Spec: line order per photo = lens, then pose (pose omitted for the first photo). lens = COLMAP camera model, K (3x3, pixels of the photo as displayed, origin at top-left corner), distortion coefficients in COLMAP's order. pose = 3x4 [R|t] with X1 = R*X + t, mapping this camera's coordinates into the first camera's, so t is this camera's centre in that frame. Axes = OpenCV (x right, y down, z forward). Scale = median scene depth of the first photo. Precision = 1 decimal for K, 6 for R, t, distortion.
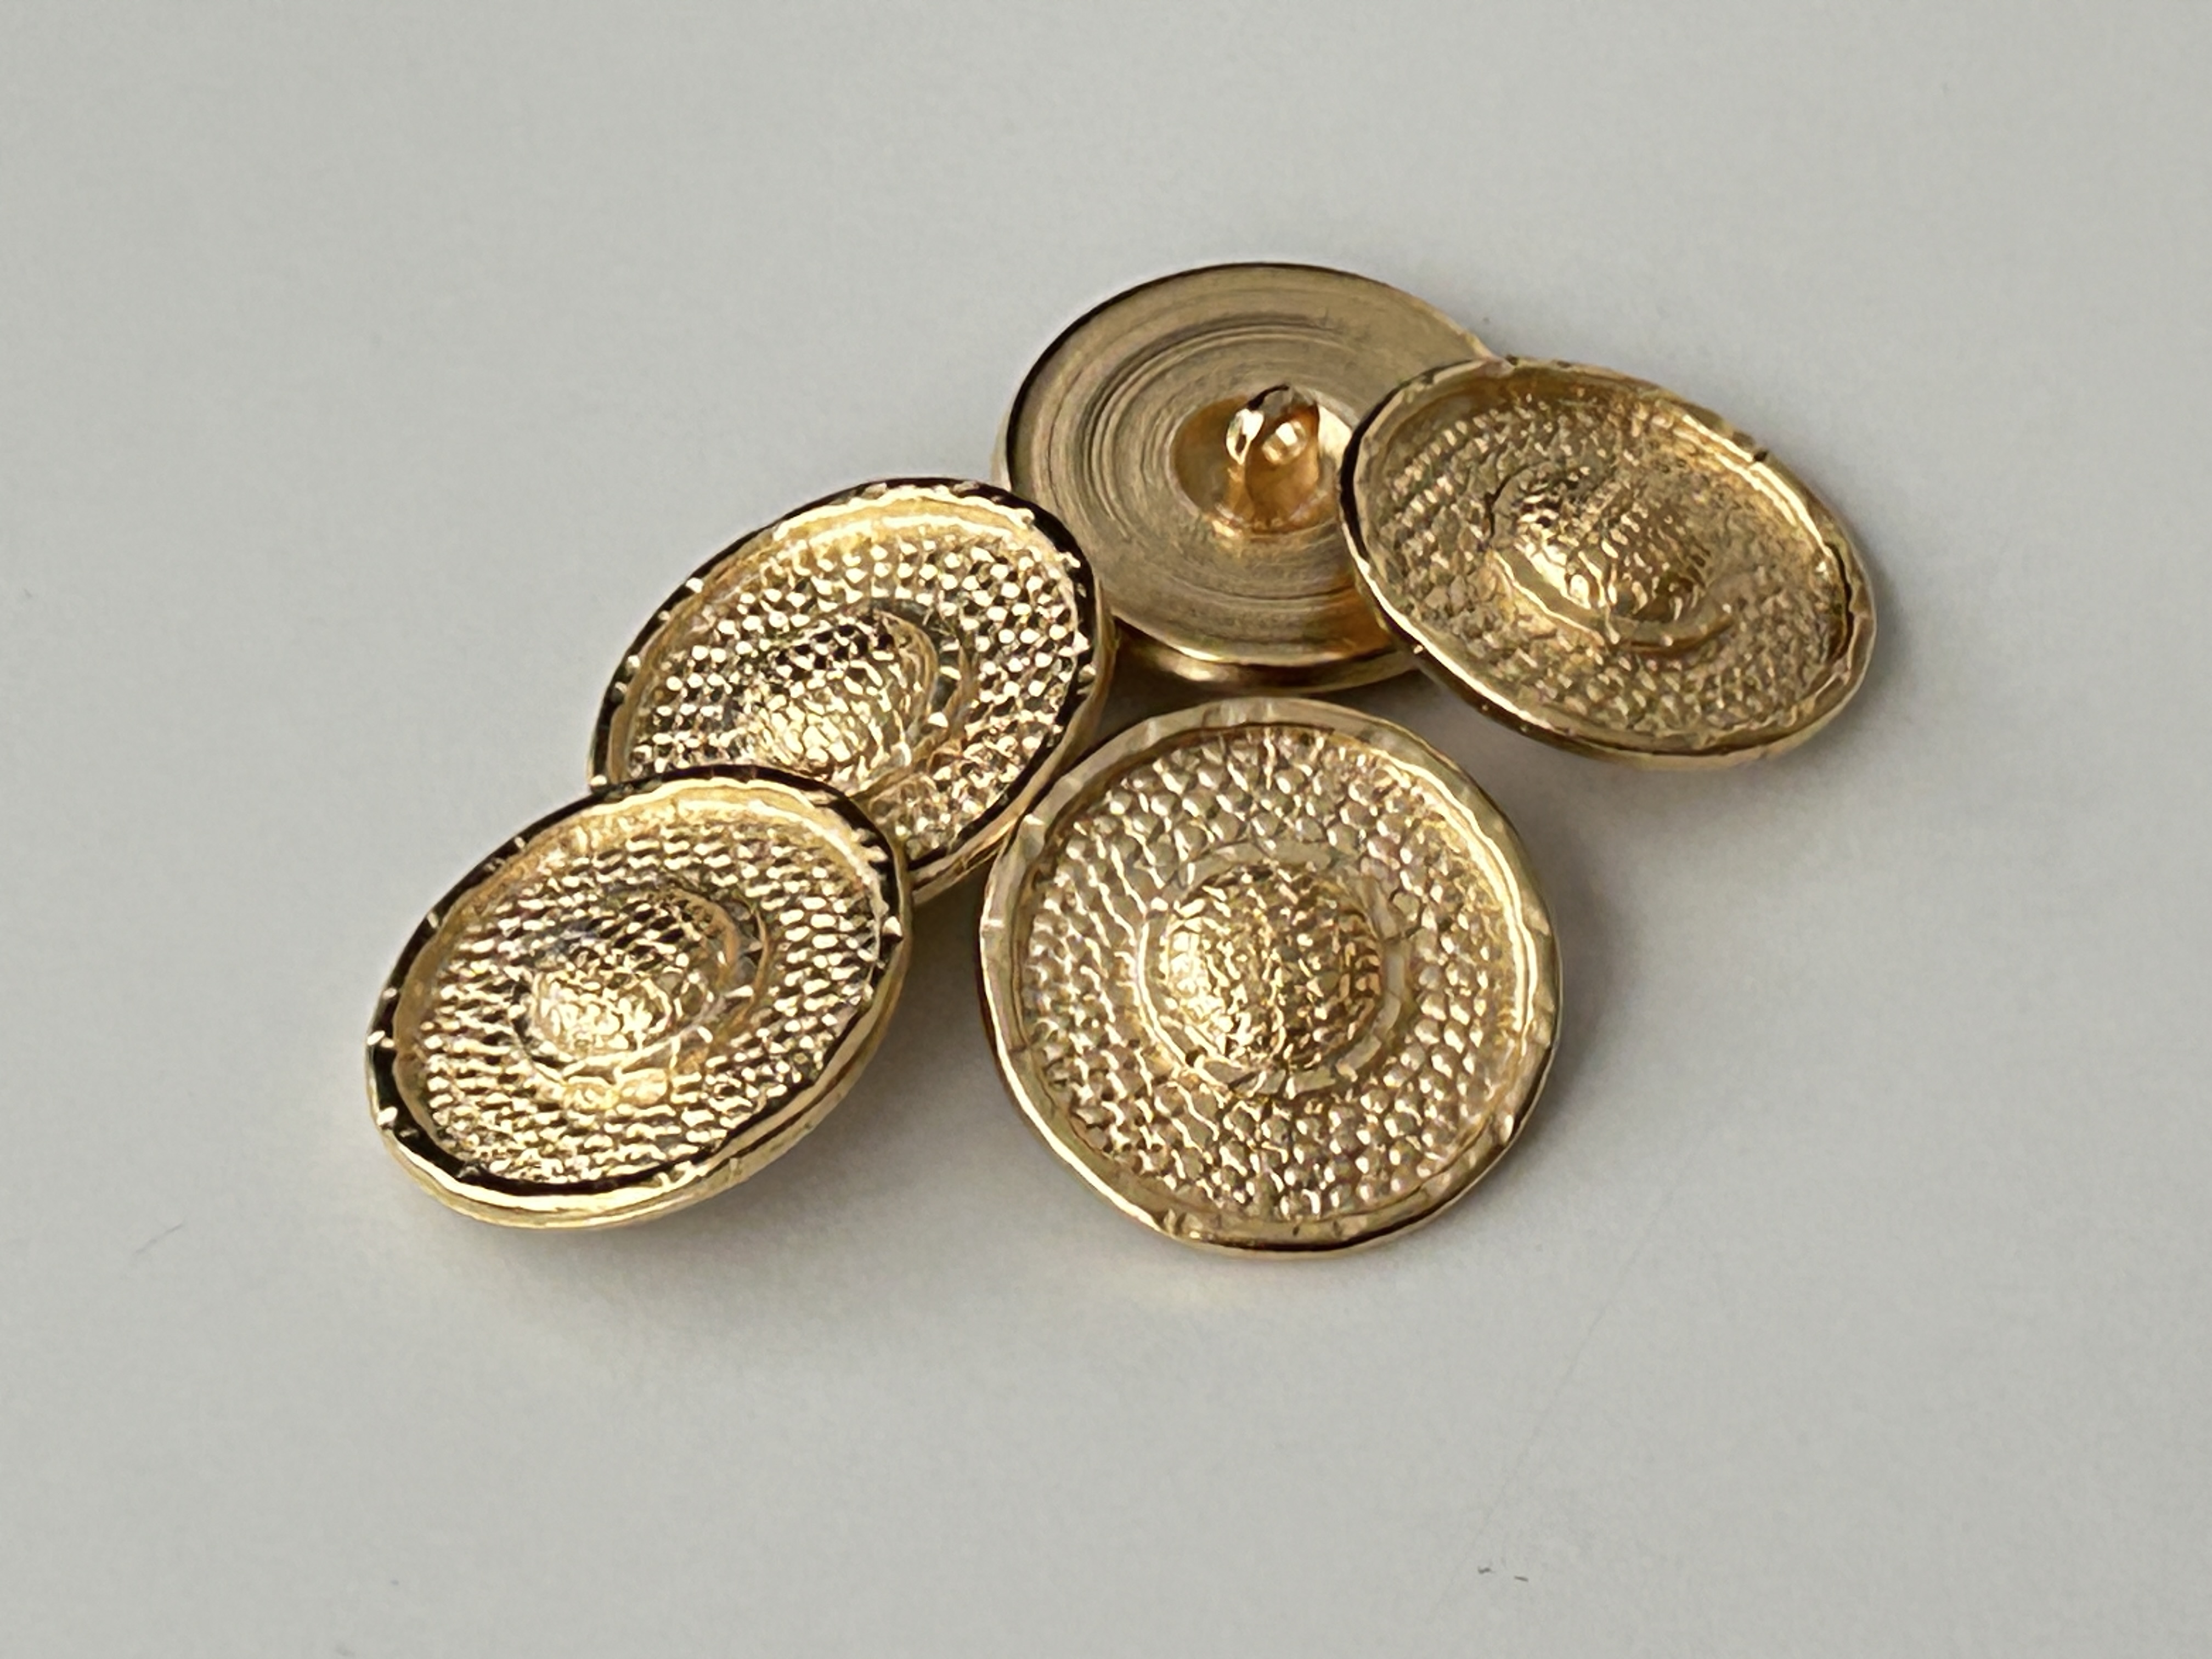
lens RADIAL K [[8520.2, 0, 1106.7], [0, 8520.2, 831.3], [0, 0, 1]] dist [0.253829, 0.000000]
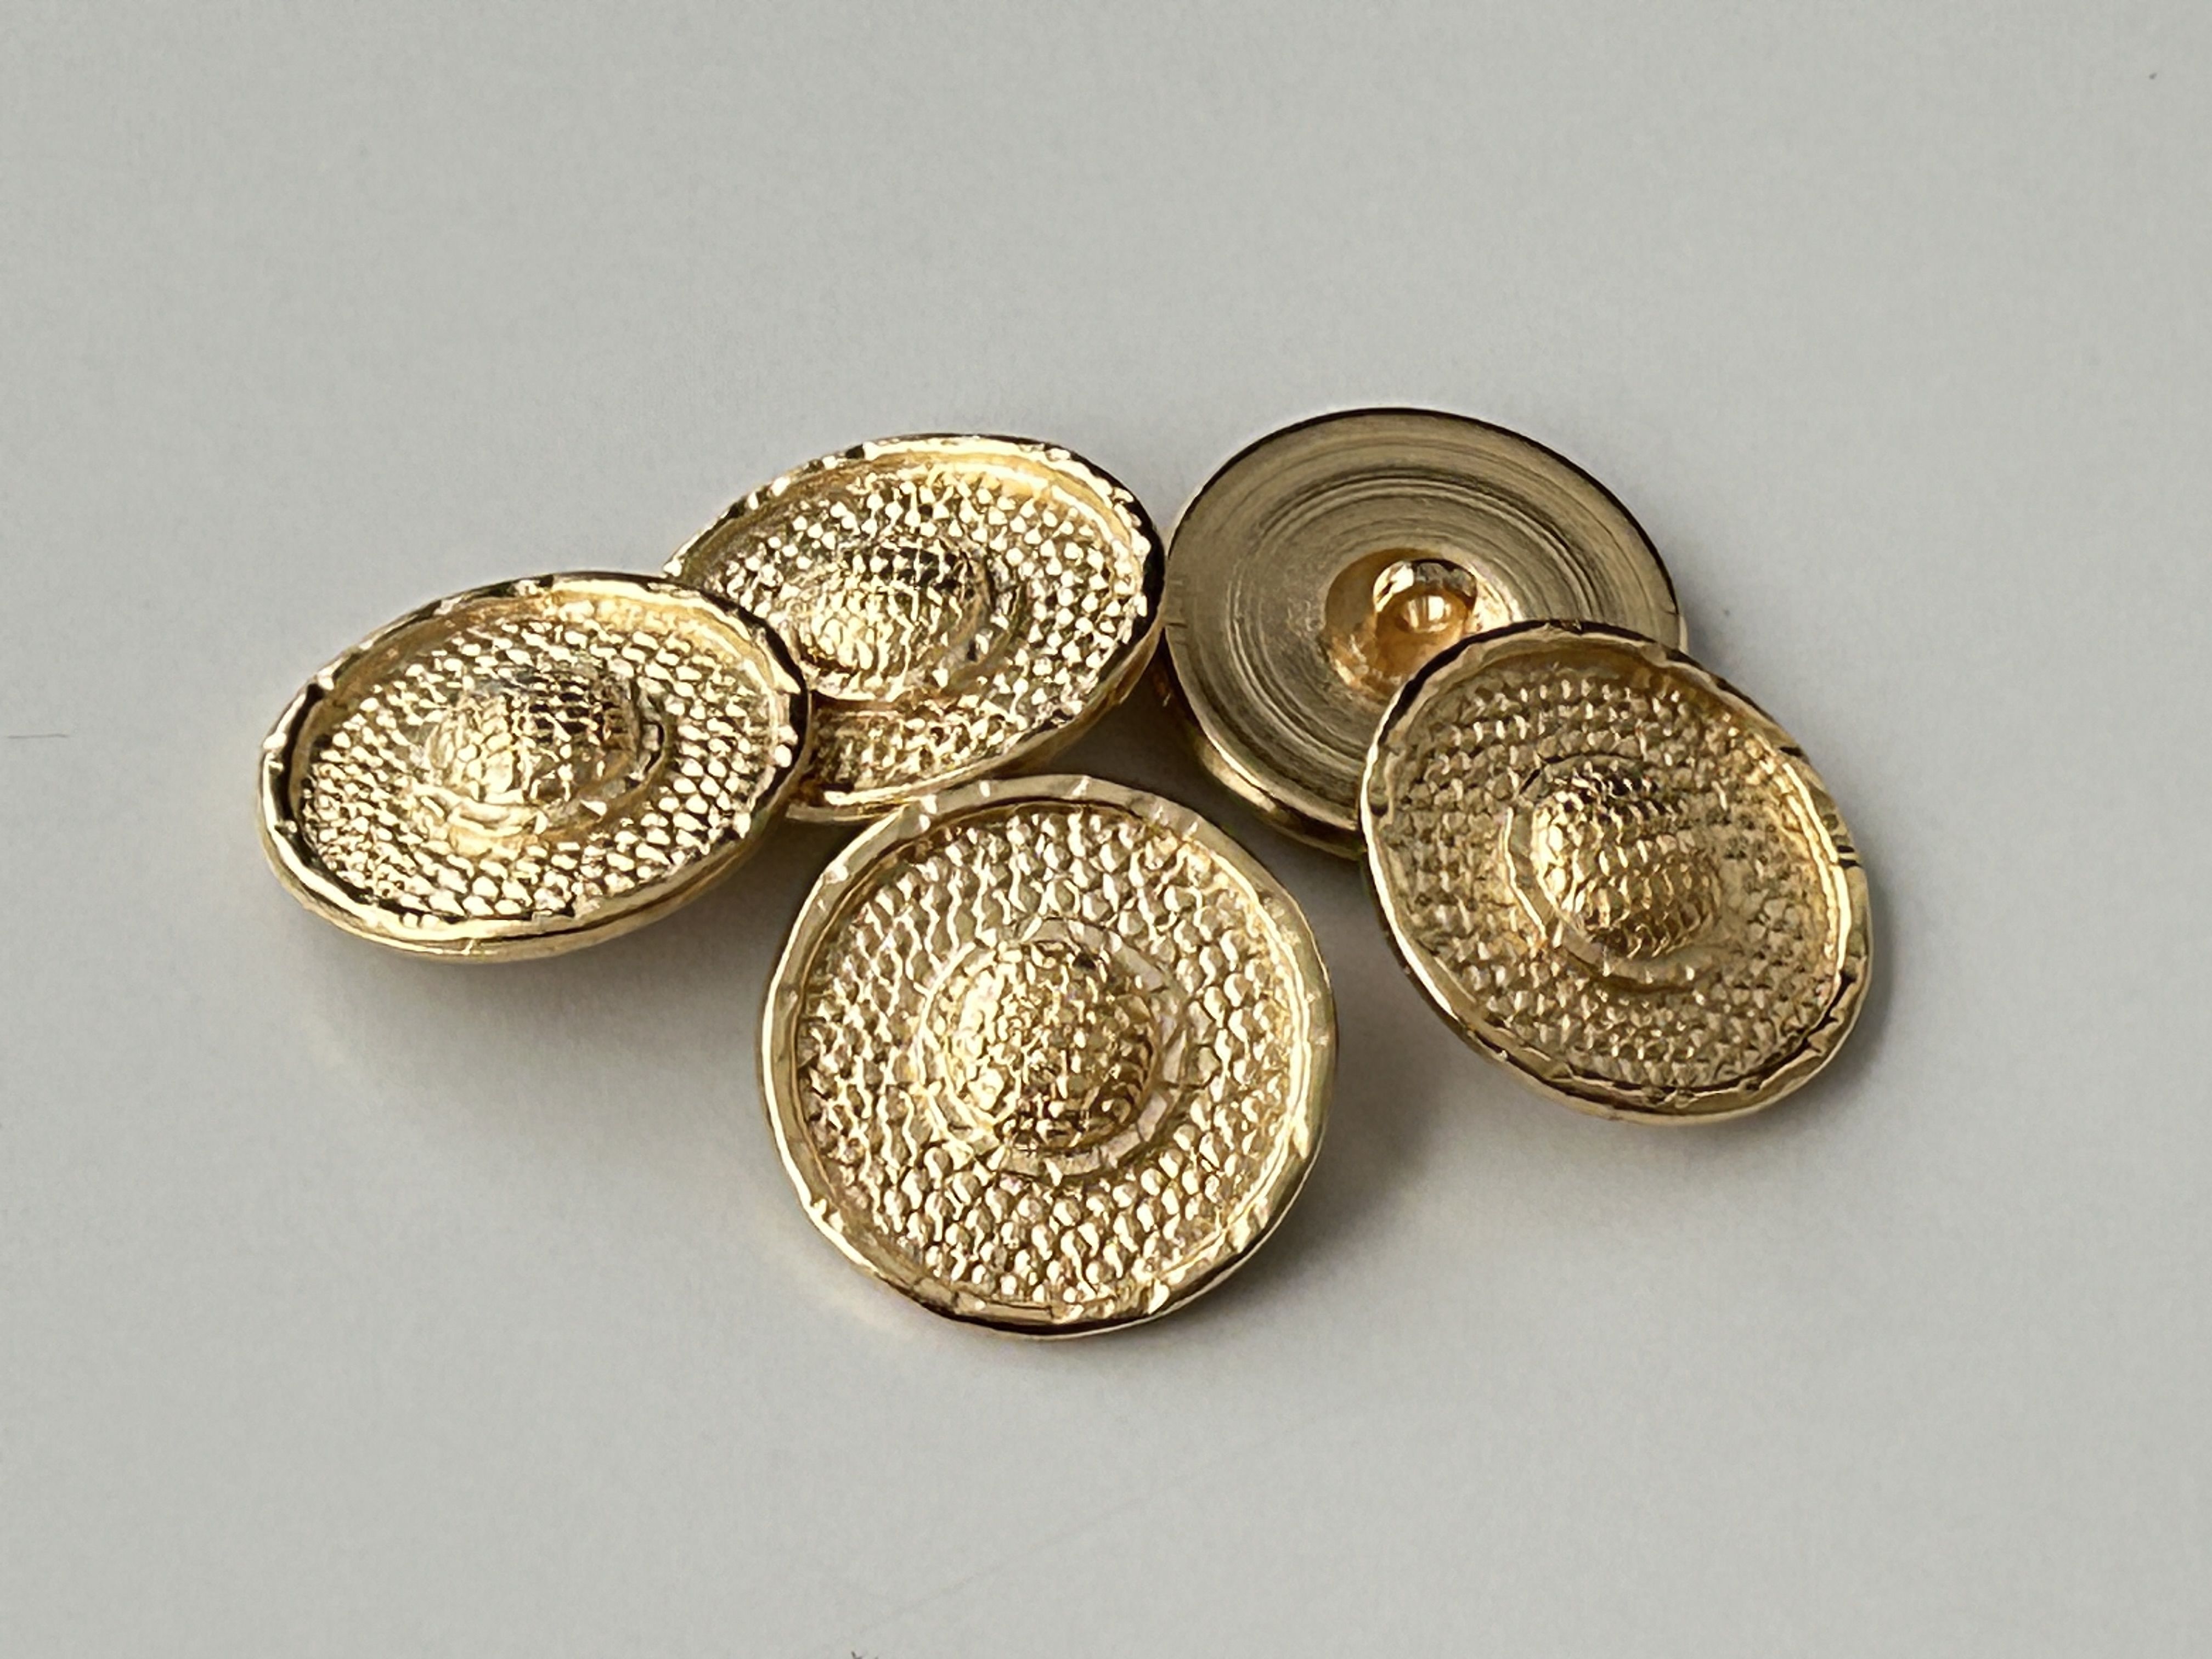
lens RADIAL K [[8520.2, 0, 1106.8], [0, 8520.2, 827.7], [0, 0, 1]] dist [0.253829, 0.000000]
pose [[0.830638, 0.497467, -0.250133, 0.263239], [-0.485874, 0.866980, 0.110777, -0.121149], [0.271968, 0.029517, 0.961853, 0.025891]]
